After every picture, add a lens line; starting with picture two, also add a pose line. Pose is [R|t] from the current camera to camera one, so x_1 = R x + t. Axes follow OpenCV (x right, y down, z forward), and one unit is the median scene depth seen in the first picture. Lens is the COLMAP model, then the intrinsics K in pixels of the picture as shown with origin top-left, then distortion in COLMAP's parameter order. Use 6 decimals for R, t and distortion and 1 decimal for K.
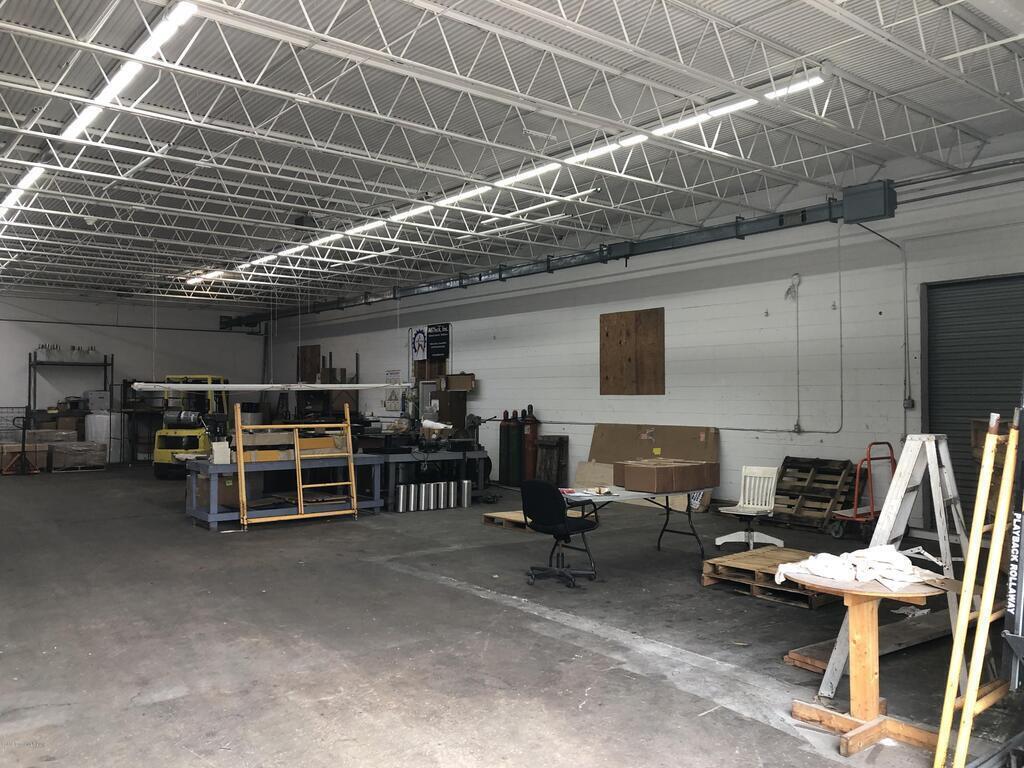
lens RADIAL K [[835.0, 0, 508.6], [0, 835.0, 387.2], [0, 0, 1]] dist [0.012174, -0.009530]
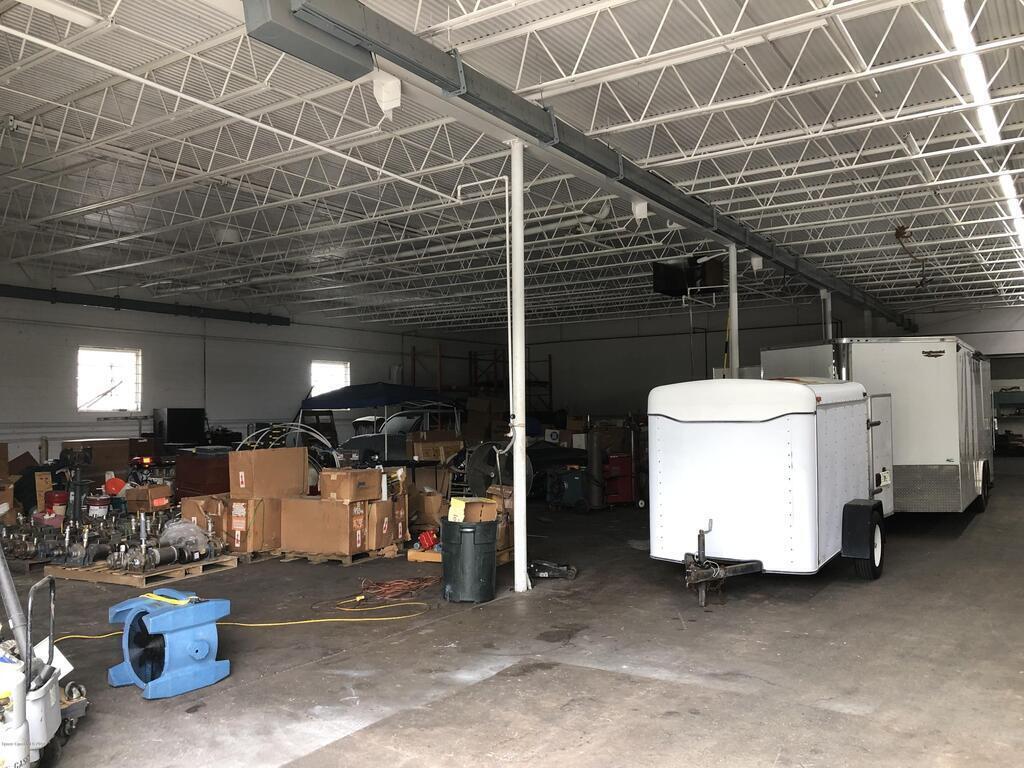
lens RADIAL K [[835.0, 0, 508.6], [0, 835.0, 380.3], [0, 0, 1]] dist [0.012174, -0.009530]
pose [[0.297647, -0.041263, -0.953784, 0.442565], [0.017450, 0.999134, -0.037780, 0.010596], [0.954516, -0.005398, 0.298110, 0.332472]]
